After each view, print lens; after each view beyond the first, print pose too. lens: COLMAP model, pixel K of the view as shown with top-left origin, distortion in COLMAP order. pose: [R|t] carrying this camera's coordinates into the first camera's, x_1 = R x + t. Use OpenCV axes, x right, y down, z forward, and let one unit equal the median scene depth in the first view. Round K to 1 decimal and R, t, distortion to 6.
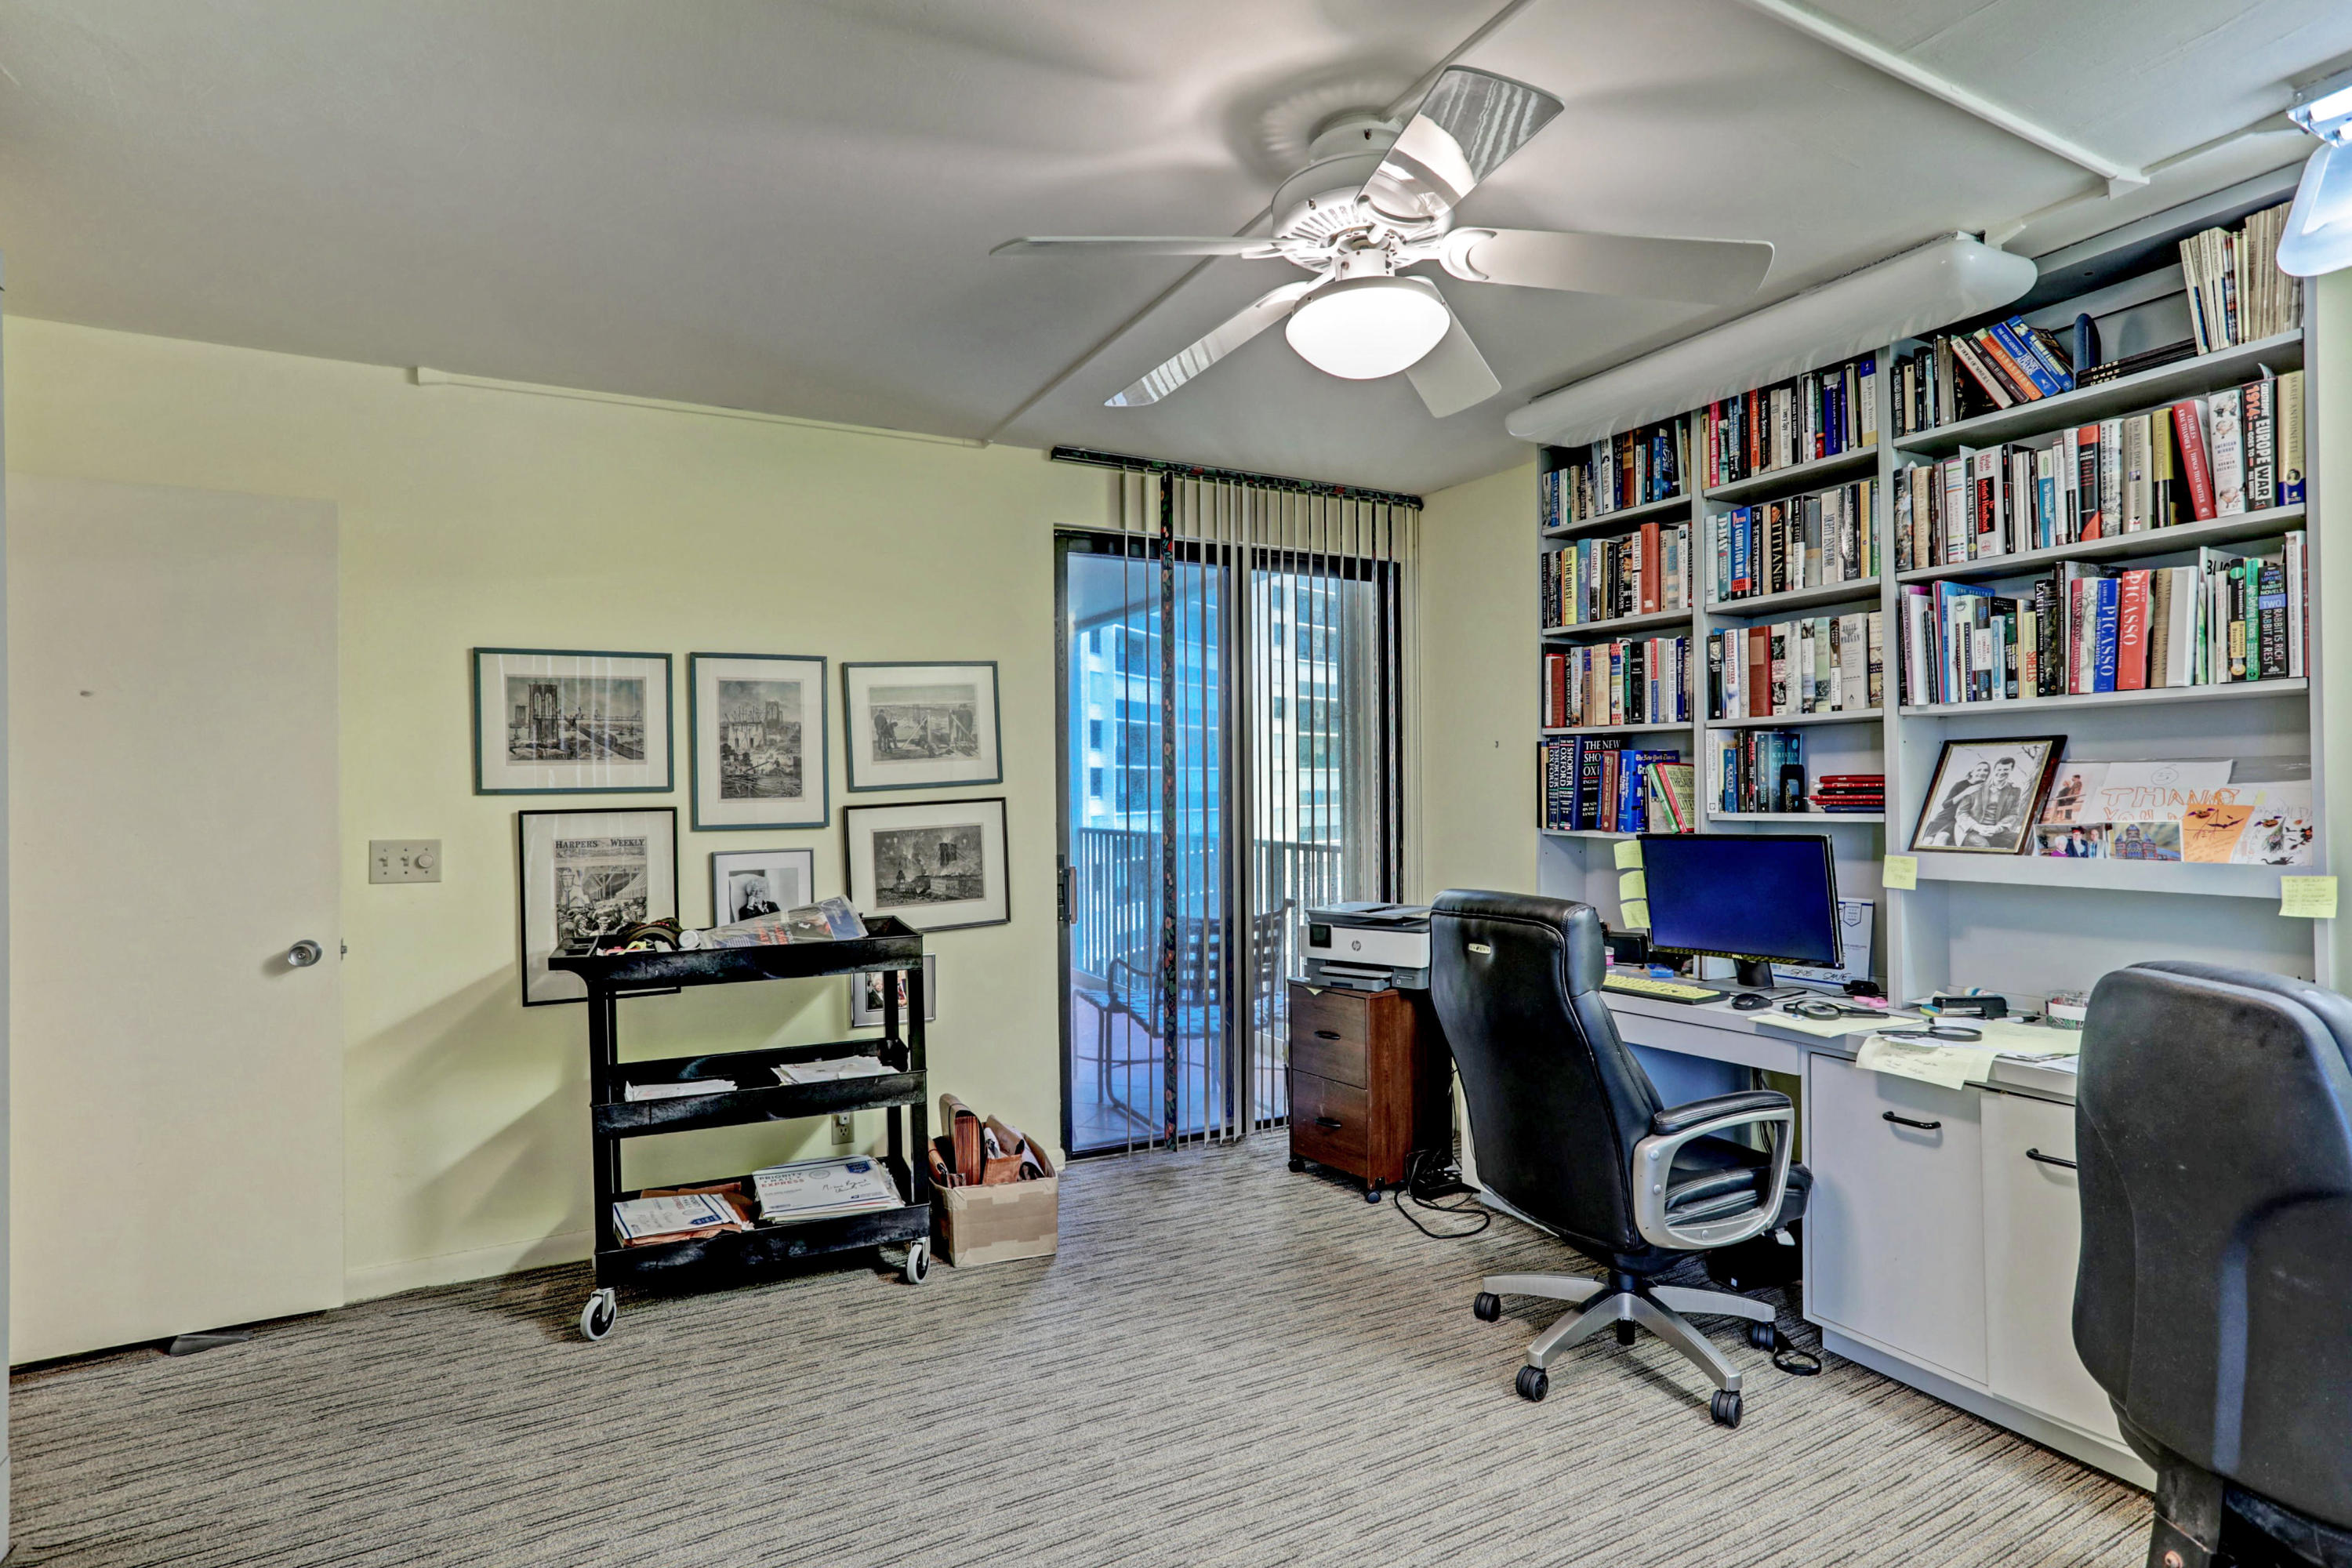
lens RADIAL K [[1163.3, 0, 1177.8], [0, 1163.3, 795.6], [0, 0, 1]] dist [0.001805, 0.001340]
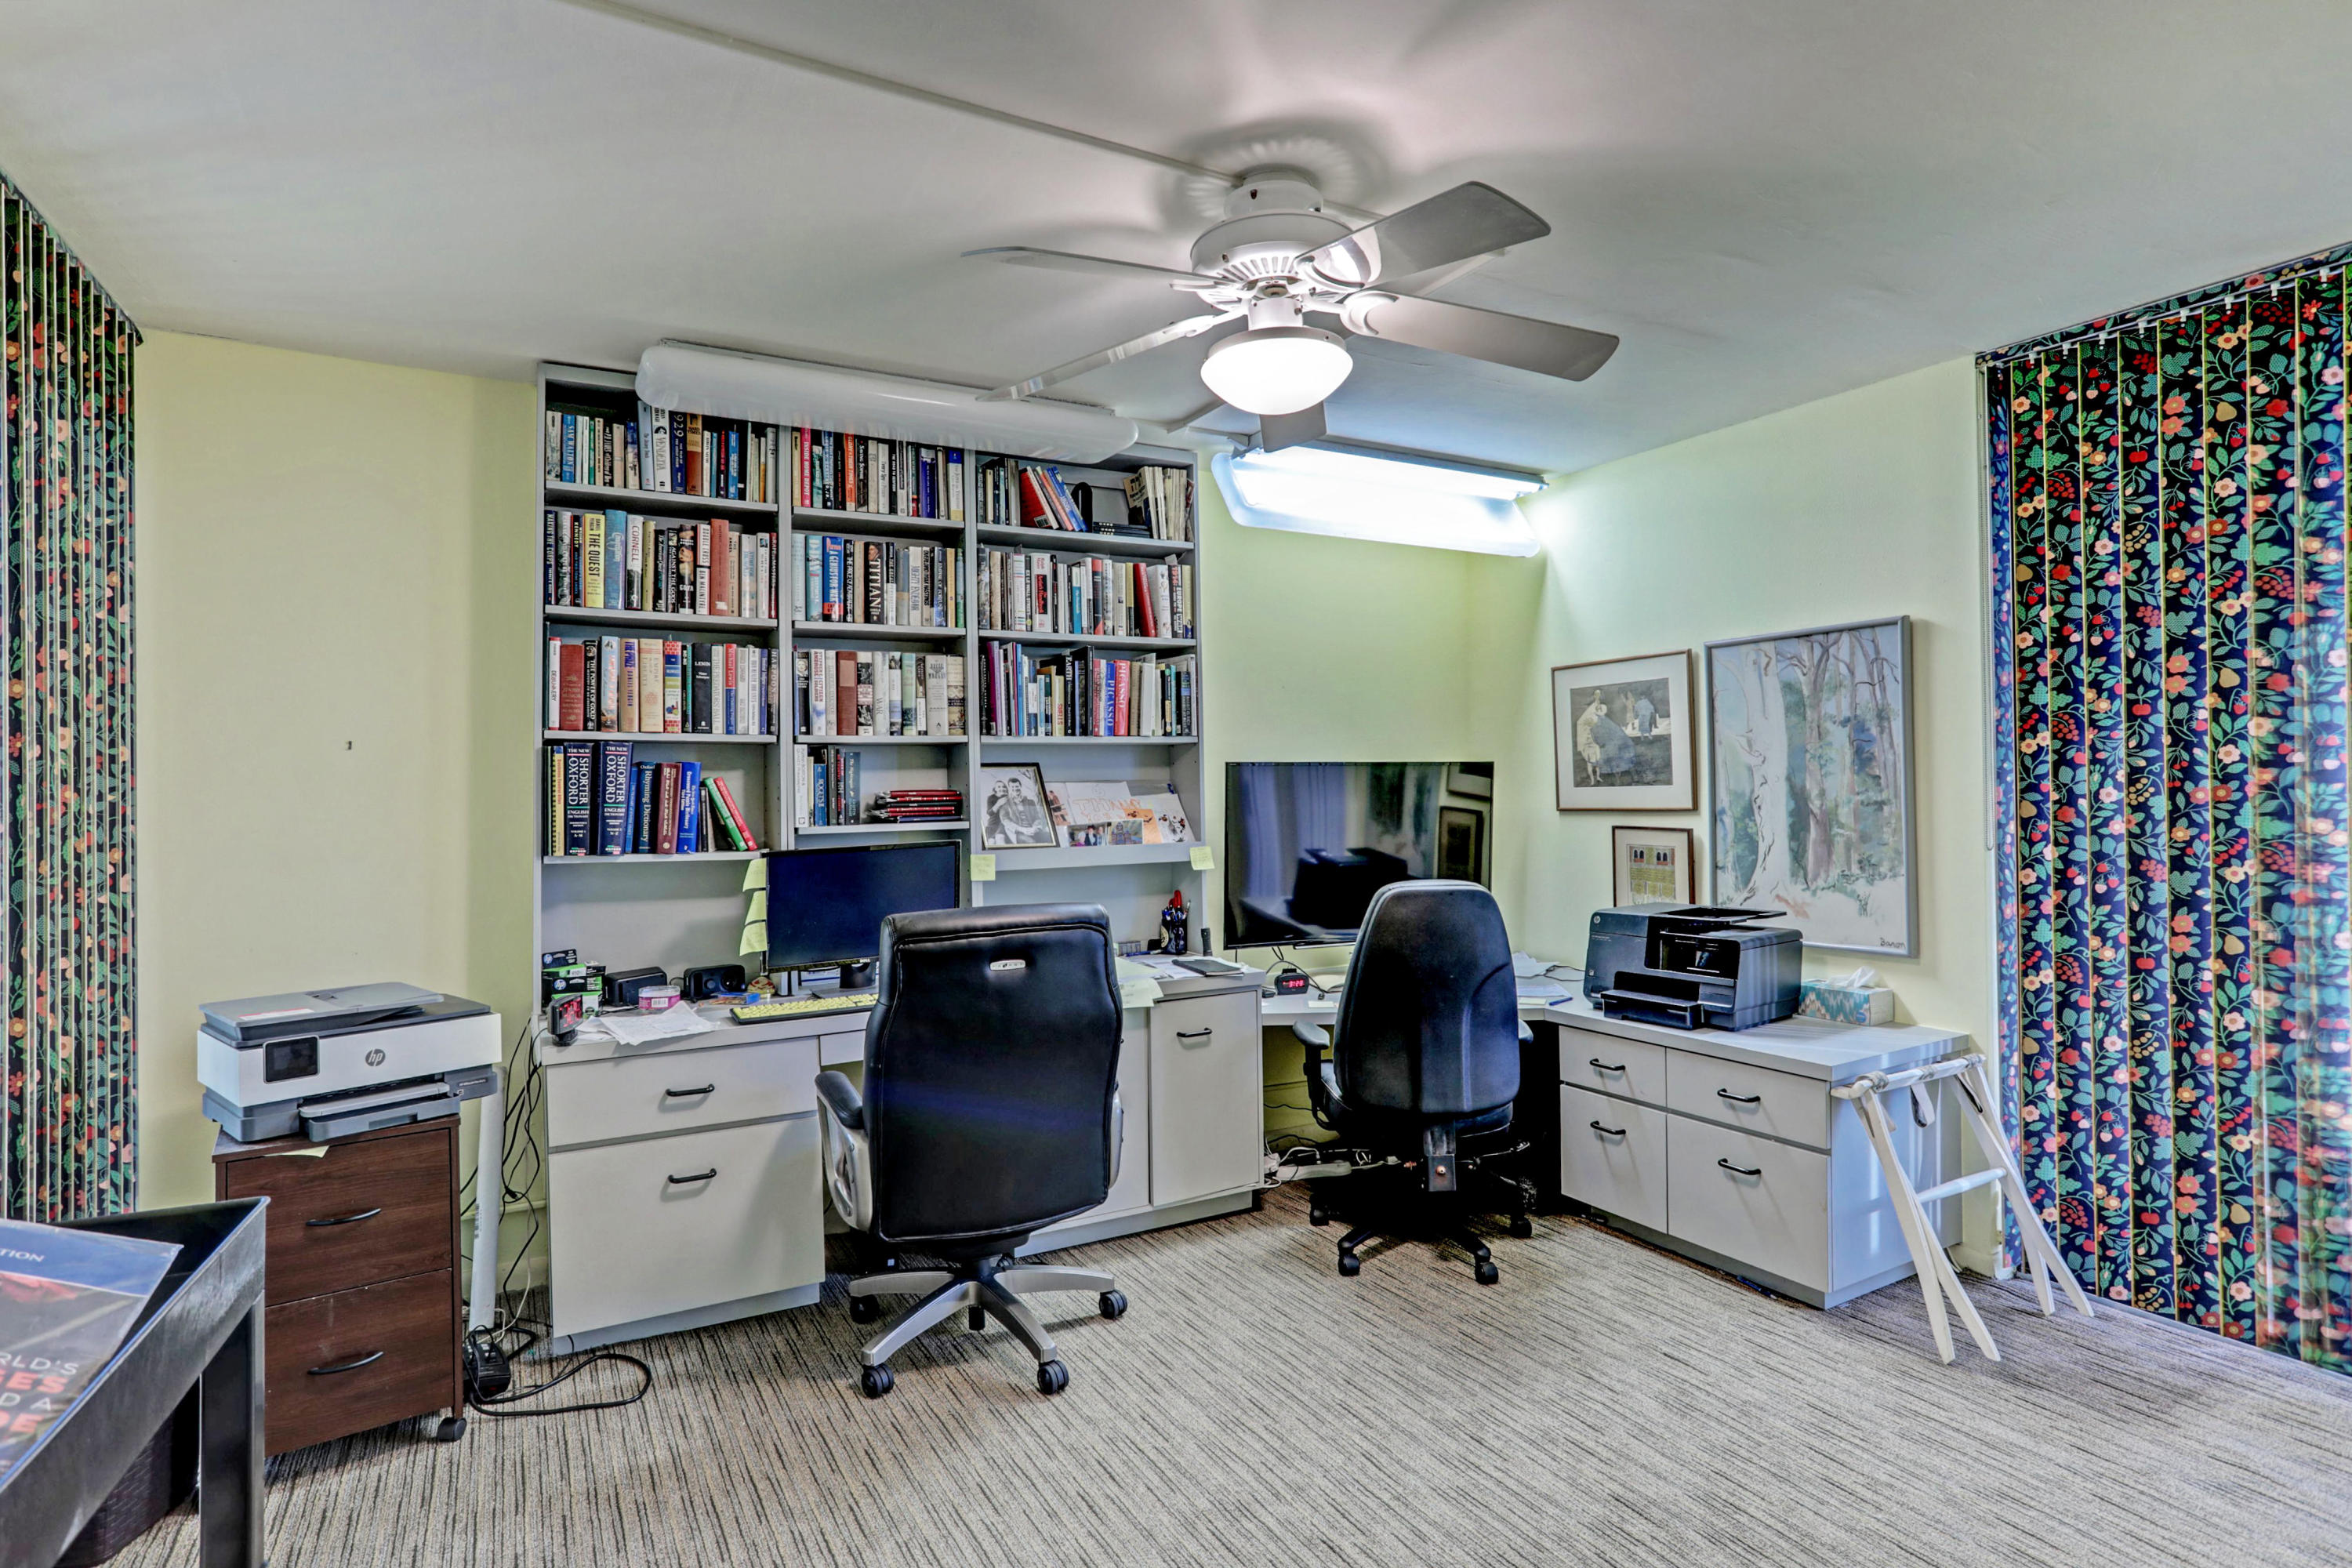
lens RADIAL K [[1199.4, 0, 1156.8], [0, 1199.4, 786.6], [0, 0, 1]] dist [-0.058959, 0.000835]
pose [[-0.004331, 0.009594, 0.999945, -0.618015], [0.020369, 0.999747, -0.009504, -0.004924], [-0.999783, 0.020326, -0.004525, 0.751551]]
